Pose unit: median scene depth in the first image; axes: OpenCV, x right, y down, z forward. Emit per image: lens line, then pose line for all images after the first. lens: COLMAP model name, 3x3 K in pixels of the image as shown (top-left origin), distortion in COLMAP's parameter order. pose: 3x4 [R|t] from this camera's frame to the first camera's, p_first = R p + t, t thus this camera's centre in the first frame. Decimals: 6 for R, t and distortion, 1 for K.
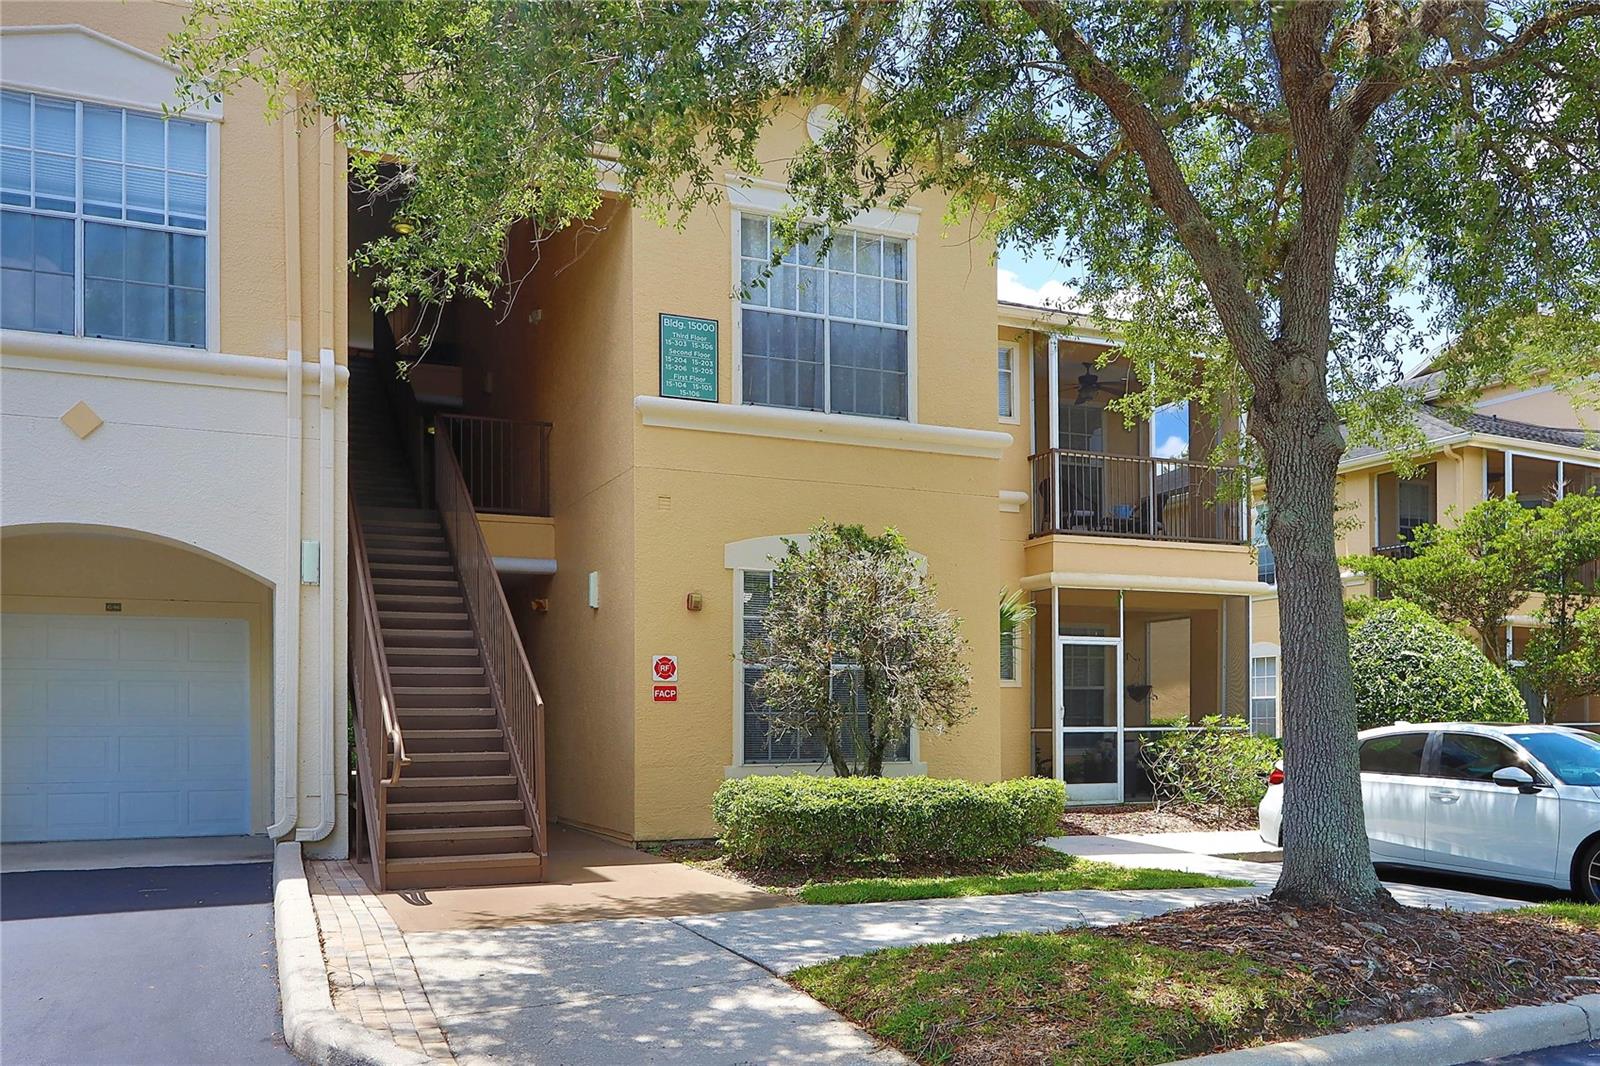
lens RADIAL K [[1303.5, 0, 817.9], [0, 1303.5, 719.1], [0, 0, 1]] dist [-0.003414, 0.008931]
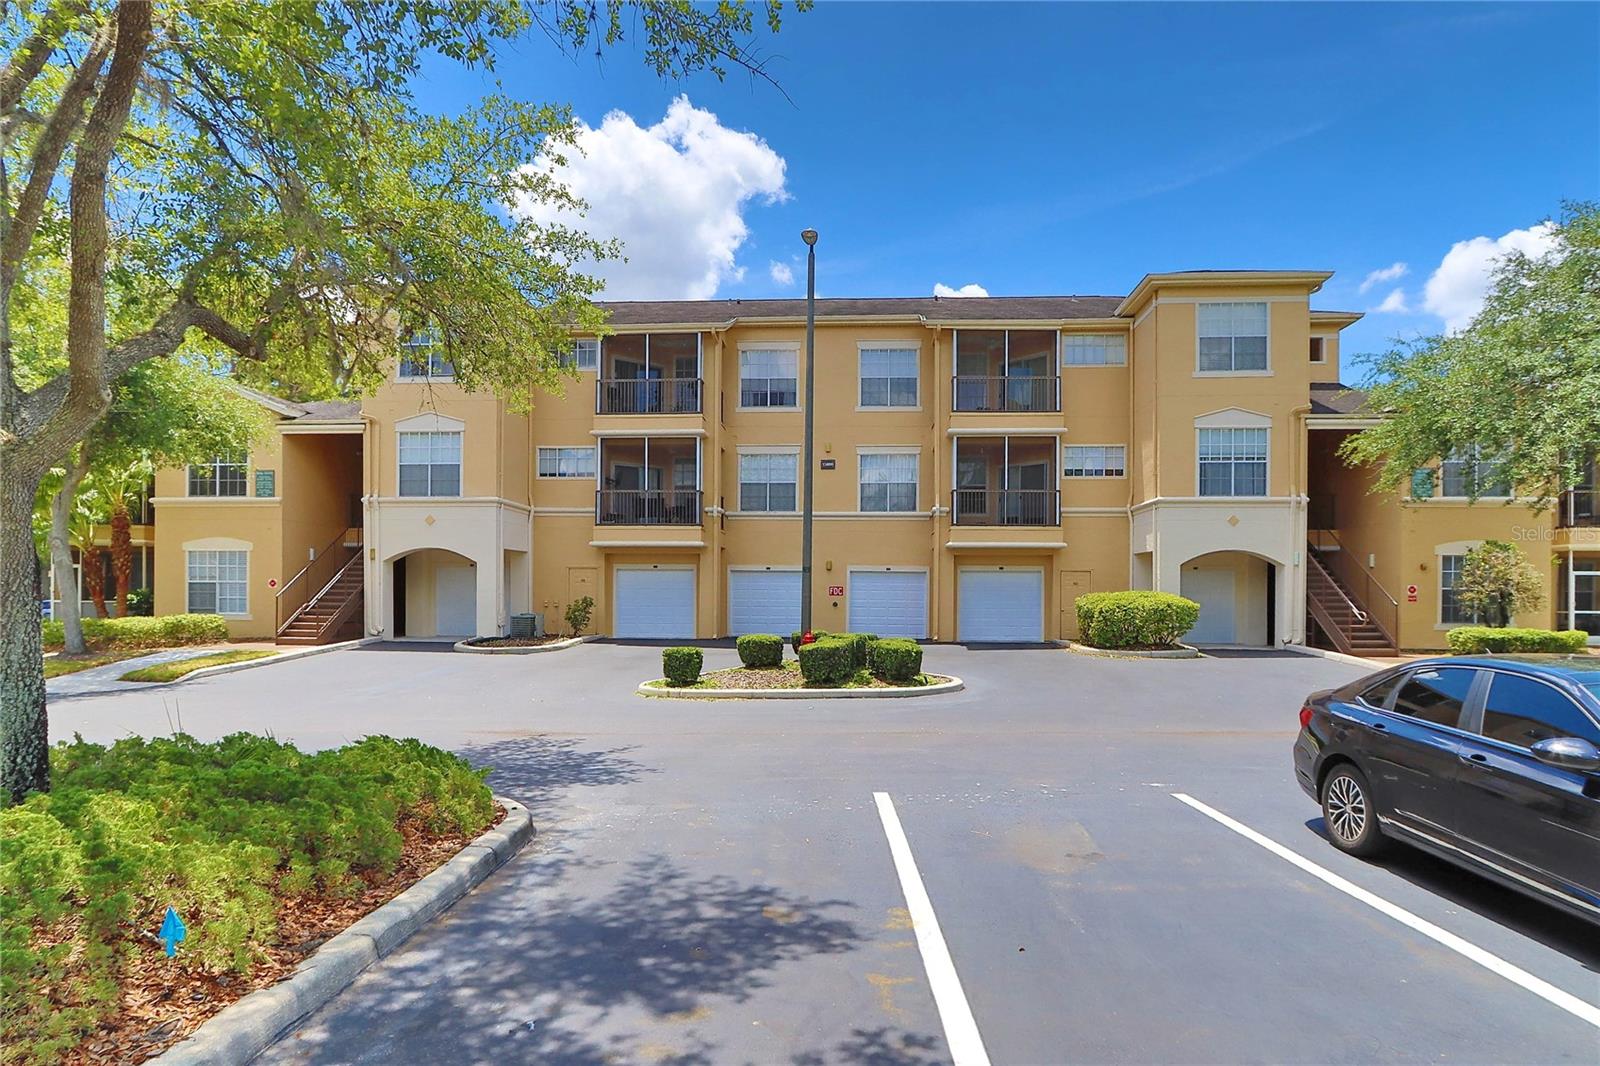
lens RADIAL K [[888.9, 0, 819.4], [0, 888.9, 586.4], [0, 0, 1]] dist [-0.003117, 0.000847]
pose [[0.895225, 0.005936, -0.445576, -0.407217], [-0.006930, 0.999976, -0.000602, -0.035856], [0.445561, 0.003627, 0.895244, -1.314578]]
